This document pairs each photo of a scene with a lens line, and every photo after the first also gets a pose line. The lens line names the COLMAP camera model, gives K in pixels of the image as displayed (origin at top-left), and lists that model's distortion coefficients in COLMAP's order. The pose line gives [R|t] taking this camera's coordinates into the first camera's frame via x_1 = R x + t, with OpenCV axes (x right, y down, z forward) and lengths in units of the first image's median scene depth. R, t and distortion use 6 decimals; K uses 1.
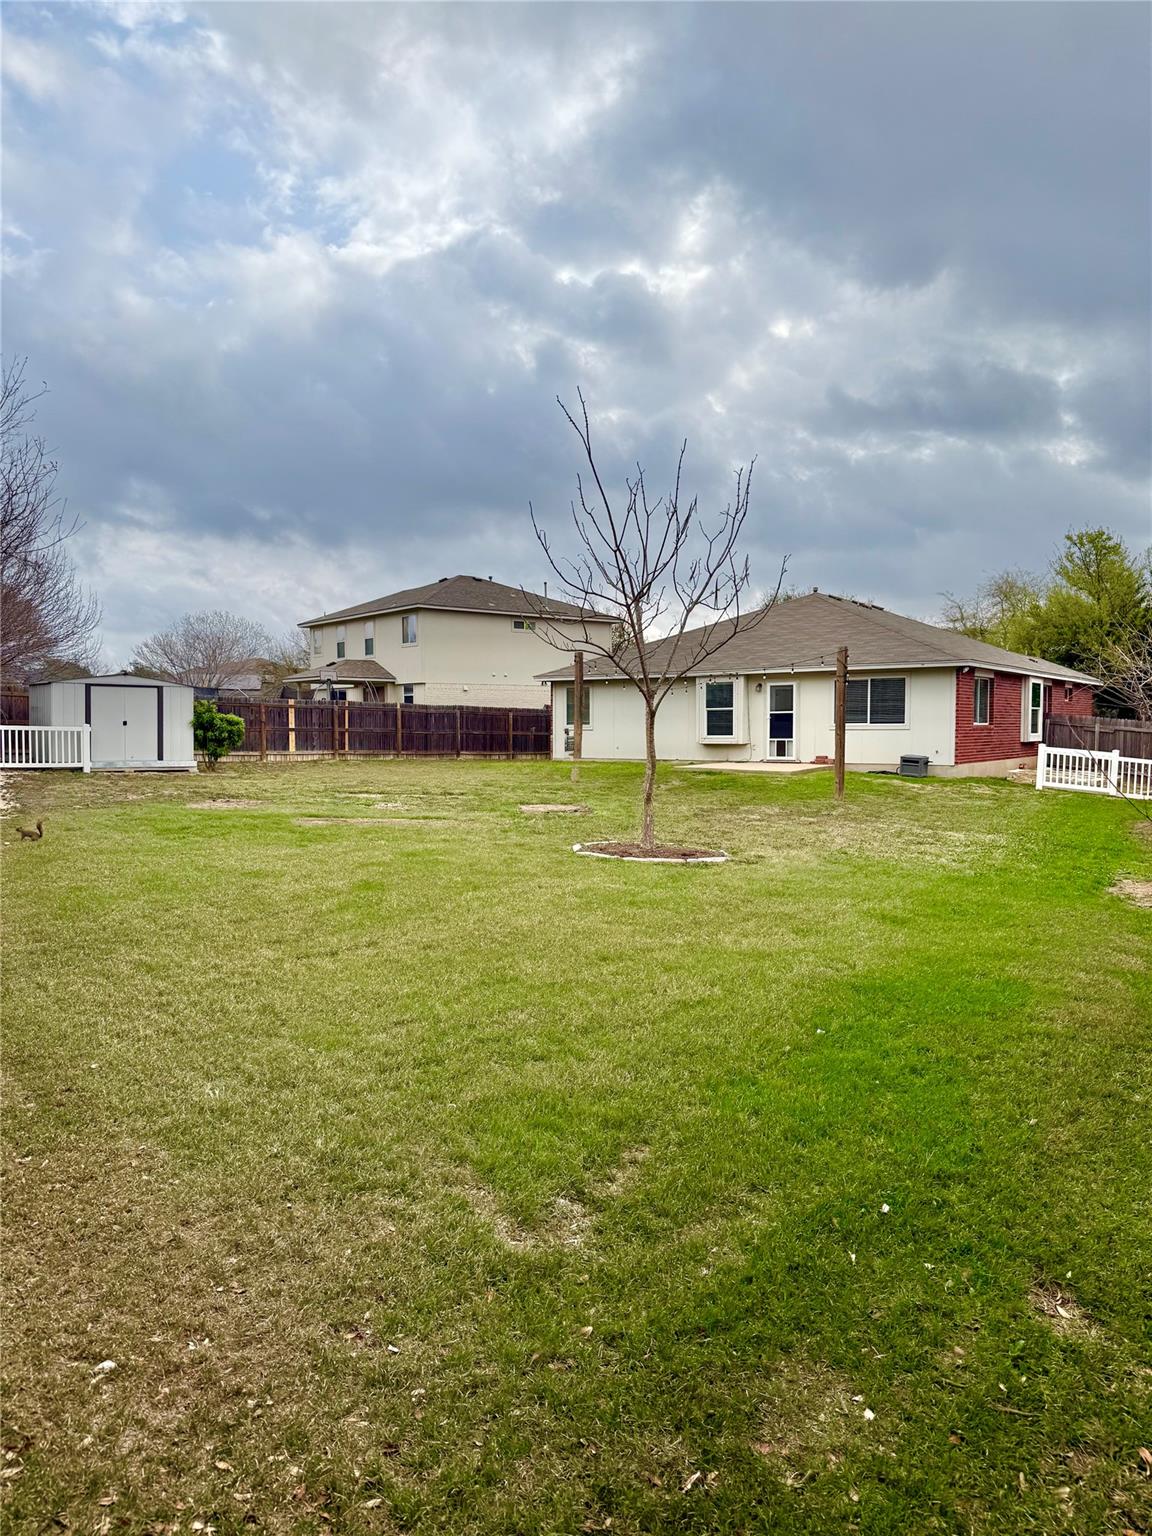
lens RADIAL K [[1082.6, 0, 565.7], [0, 1082.6, 770.6], [0, 0, 1]] dist [0.068053, -0.003703]
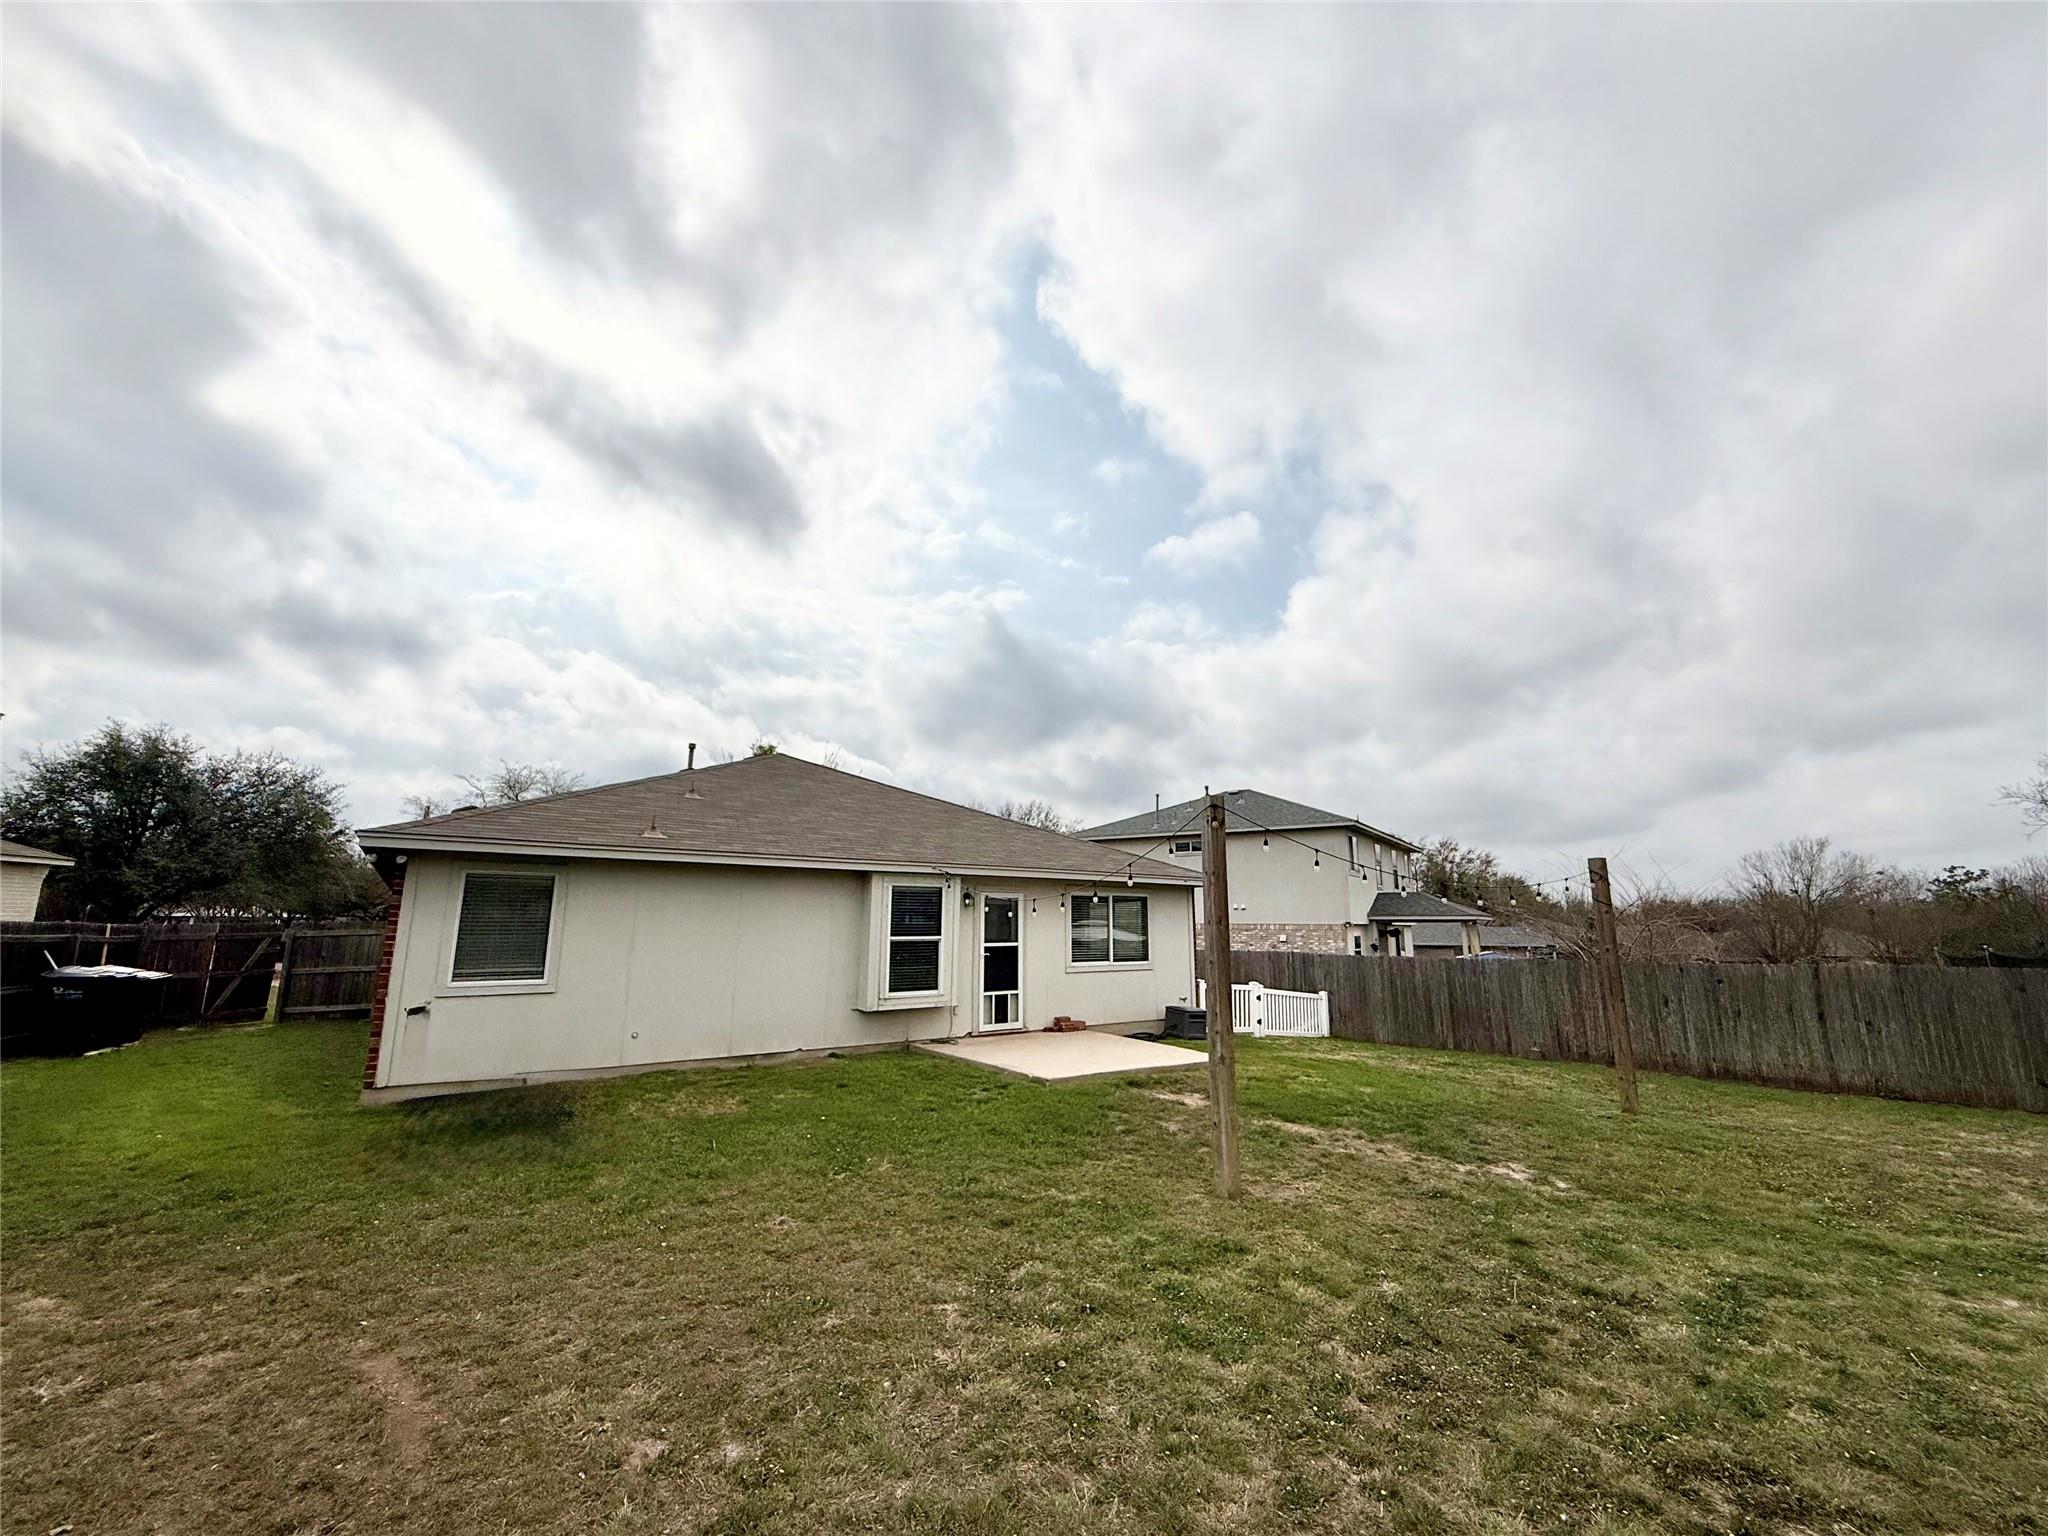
lens RADIAL K [[817.9, 0, 1019.5], [0, 817.9, 773.9], [0, 0, 1]] dist [0.000242, -0.000759]
pose [[0.320399, 0.176491, 0.930696, -0.198699], [0.034674, 0.979647, -0.197710, -0.050140], [-0.946648, 0.095617, 0.307759, 0.751213]]
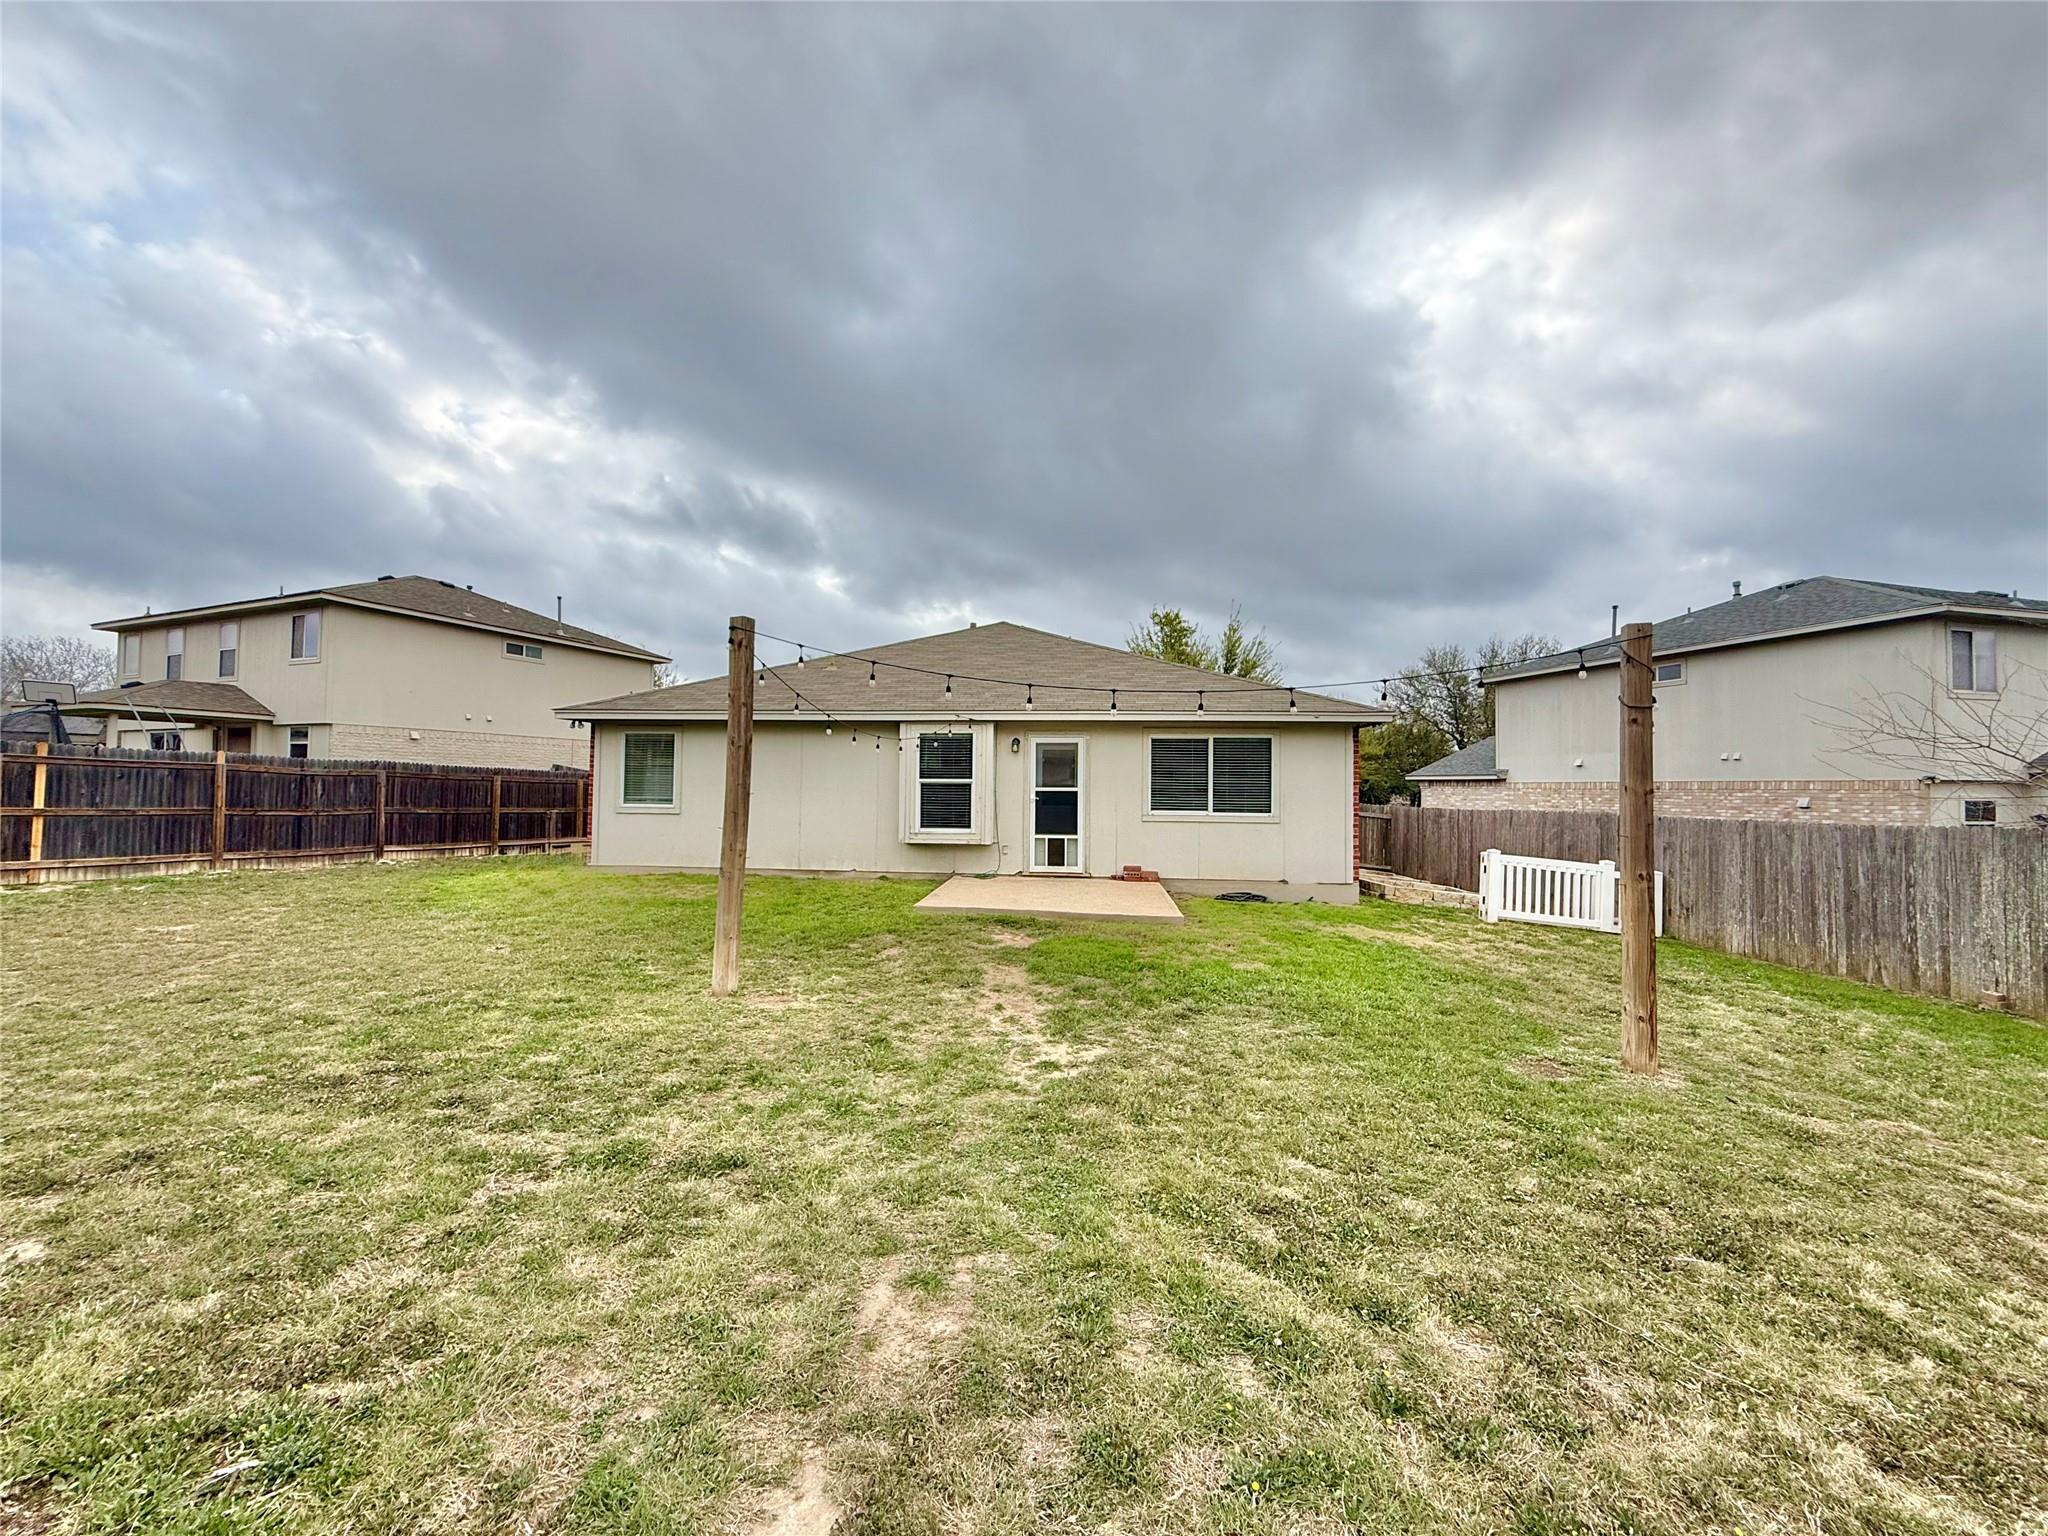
lens RADIAL K [[817.9, 0, 1020.4], [0, 817.9, 767.0], [0, 0, 1]] dist [0.000242, -0.000759]
pose [[0.866835, 0.027315, 0.497846, -0.031083], [0.006381, 0.997809, -0.065856, -0.032939], [-0.498554, 0.060263, 0.864762, 0.561480]]
